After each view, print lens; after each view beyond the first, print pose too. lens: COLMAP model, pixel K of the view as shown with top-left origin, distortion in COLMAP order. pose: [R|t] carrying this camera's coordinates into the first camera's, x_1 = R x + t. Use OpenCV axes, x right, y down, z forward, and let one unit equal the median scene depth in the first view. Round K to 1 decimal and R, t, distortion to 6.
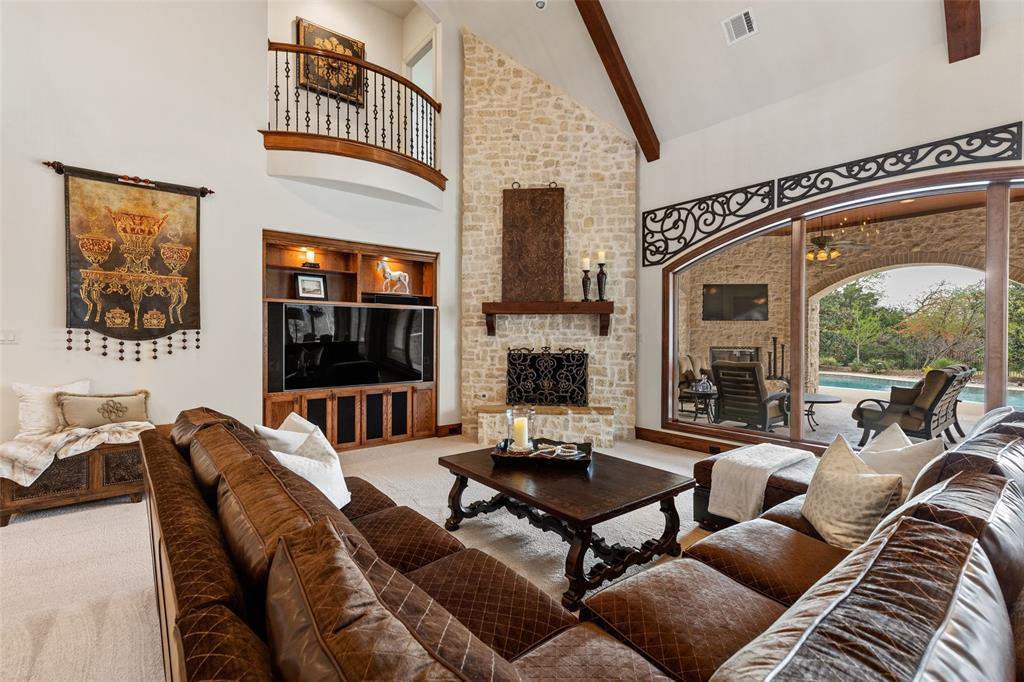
lens RADIAL K [[460.0, 0, 514.8], [0, 460.0, 340.1], [0, 0, 1]] dist [0.008903, 0.000842]
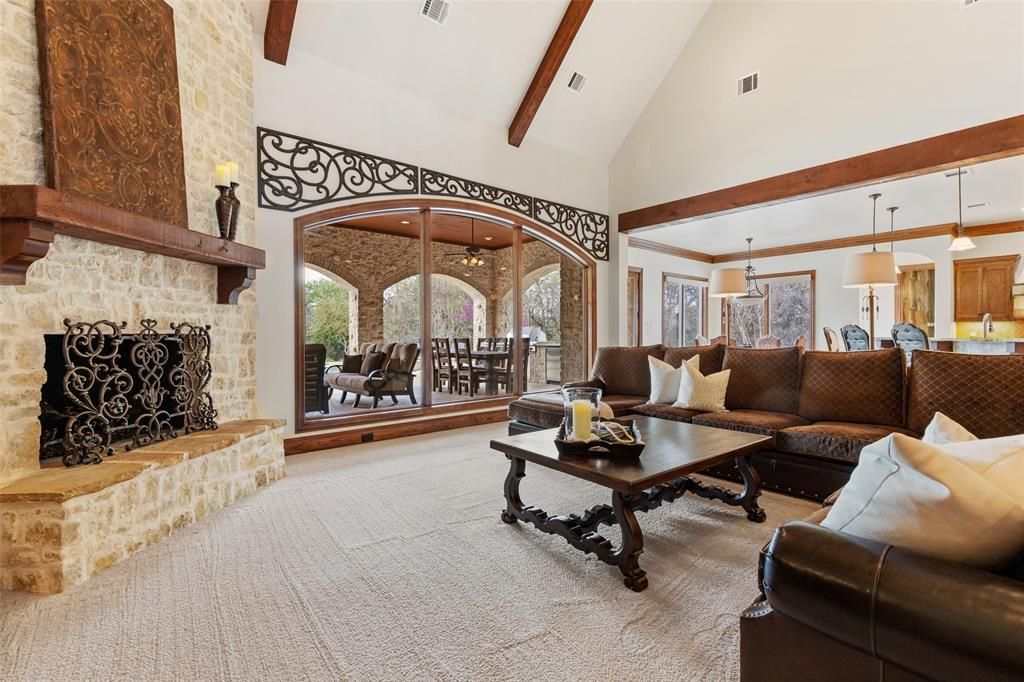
lens RADIAL K [[460.0, 0, 510.8], [0, 460.0, 335.9], [0, 0, 1]] dist [0.008903, 0.000842]
pose [[0.004221, -0.005503, 0.999976, -0.407919], [0.013822, 0.999890, 0.005444, 0.033920], [-0.999896, 0.013799, 0.004297, 0.628450]]
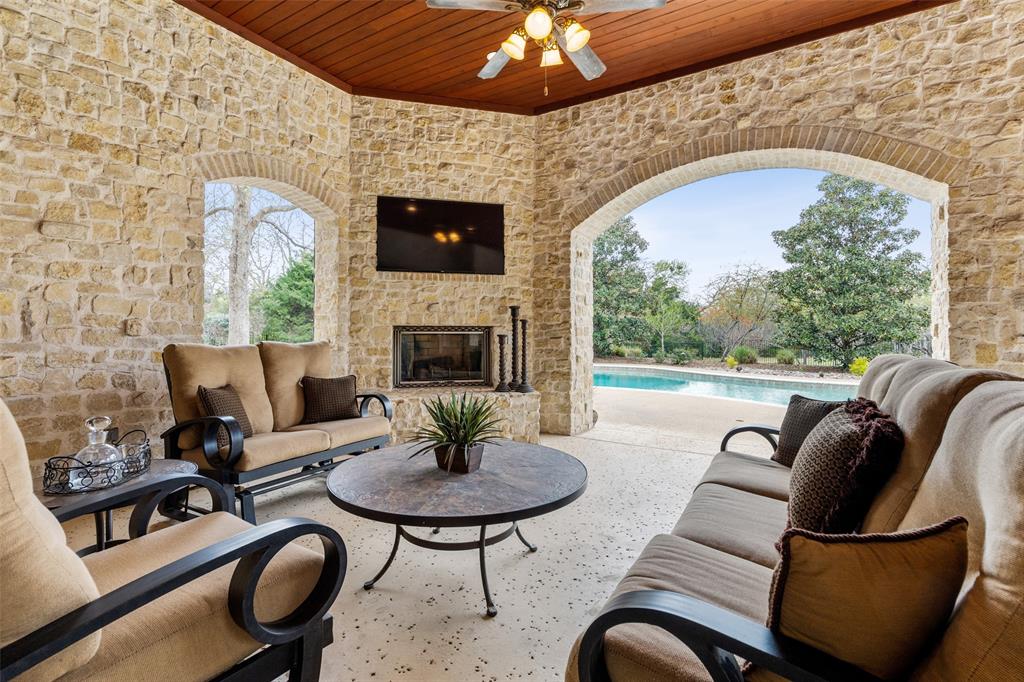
lens RADIAL K [[460.0, 0, 514.4], [0, 460.0, 326.6], [0, 0, 1]] dist [0.008903, 0.000842]
pose [[0.949240, -0.000754, 0.314553, 0.655181], [0.006482, 0.999832, -0.017164, 0.039774], [-0.314487, 0.018331, 0.949085, 0.840976]]
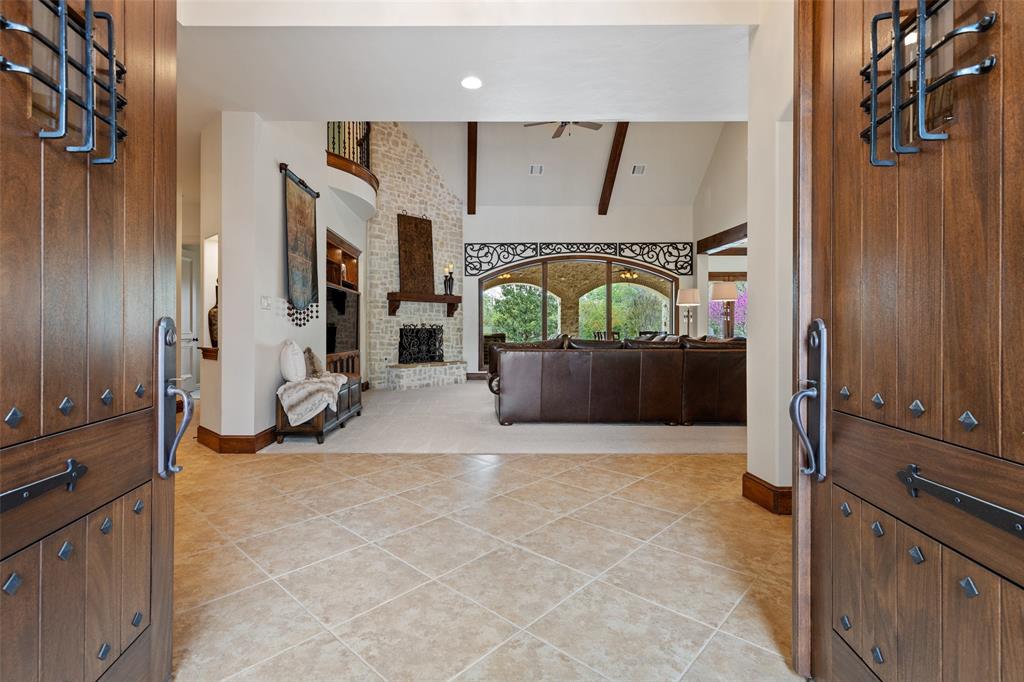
lens RADIAL K [[460.0, 0, 470.0], [0, 460.0, 333.0], [0, 0, 1]] dist [0.008903, 0.000842]
pose [[0.650008, -0.008425, 0.759880, -0.982521], [0.010949, 0.999939, 0.001721, 0.044251], [-0.759848, 0.007201, 0.650061, -0.096239]]
